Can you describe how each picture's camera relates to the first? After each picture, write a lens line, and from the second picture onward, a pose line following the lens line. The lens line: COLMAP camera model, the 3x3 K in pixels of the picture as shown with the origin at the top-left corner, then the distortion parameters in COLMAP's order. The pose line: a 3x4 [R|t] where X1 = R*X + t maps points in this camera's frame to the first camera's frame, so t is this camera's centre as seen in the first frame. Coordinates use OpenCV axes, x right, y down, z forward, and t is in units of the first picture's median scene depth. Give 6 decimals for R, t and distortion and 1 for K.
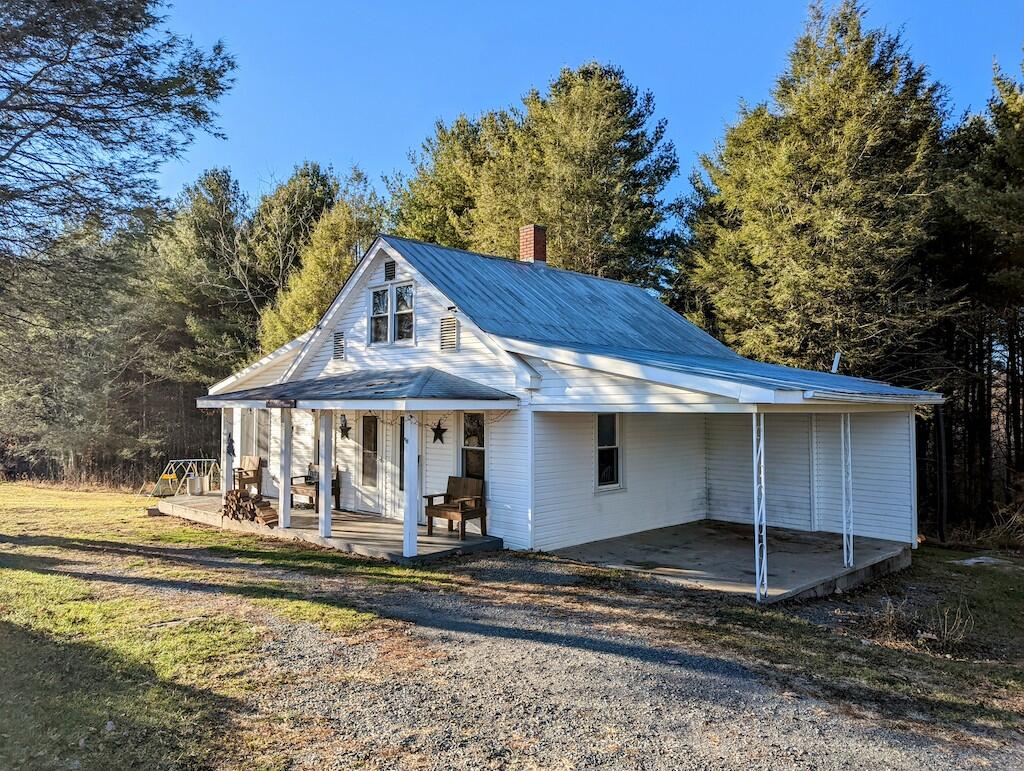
lens RADIAL K [[714.1, 0, 510.4], [0, 714.1, 405.8], [0, 0, 1]] dist [0.071506, -0.063629]
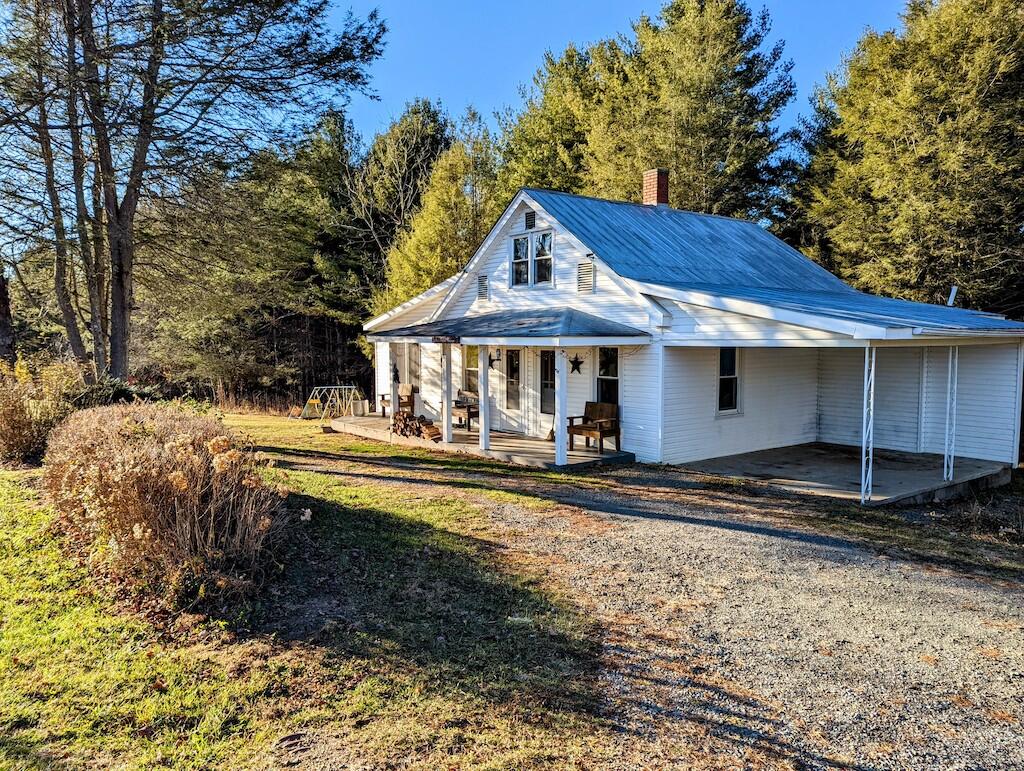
lens RADIAL K [[714.1, 0, 510.4], [0, 714.1, 405.8], [0, 0, 1]] dist [0.071506, -0.063629]
pose [[0.991565, 0.008377, -0.129336, -0.051963], [0.004321, 0.995218, 0.097584, -0.007952], [0.129535, -0.097319, 0.986788, -0.154764]]
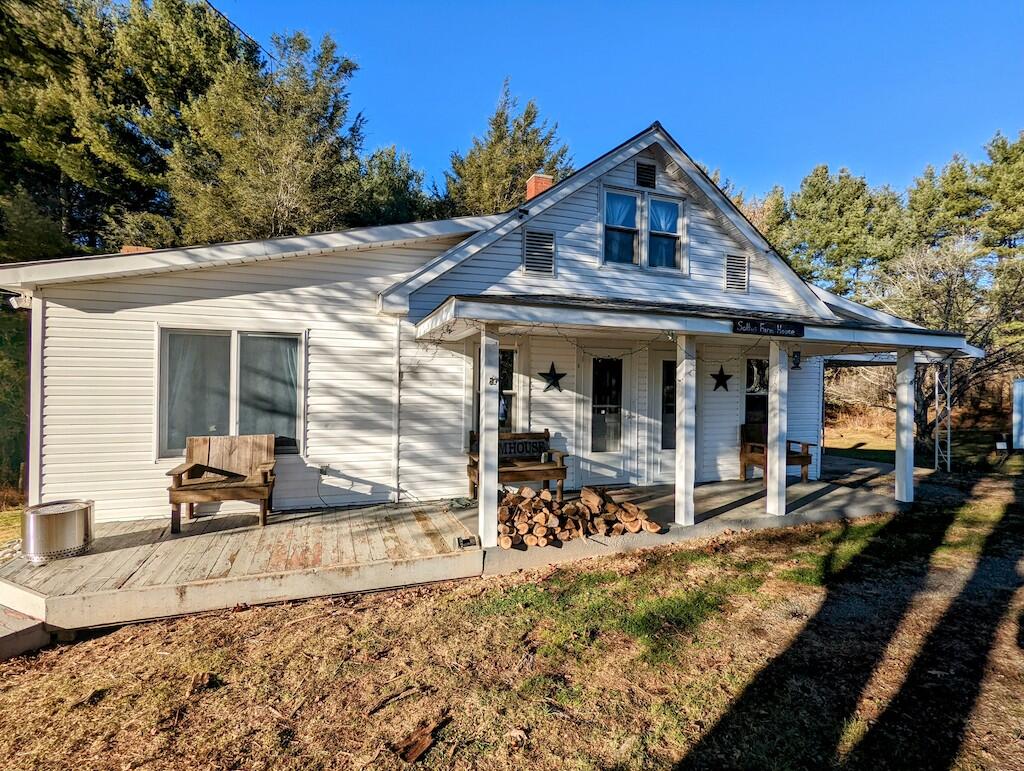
lens RADIAL K [[484.7, 0, 502.3], [0, 484.7, 383.4], [0, 0, 1]] dist [0.003424, -0.001151]
pose [[0.442631, -0.001437, 0.896703, -0.728889], [-0.021426, 0.999696, 0.012178, 0.038708], [-0.896448, -0.024603, 0.442465, 0.911422]]
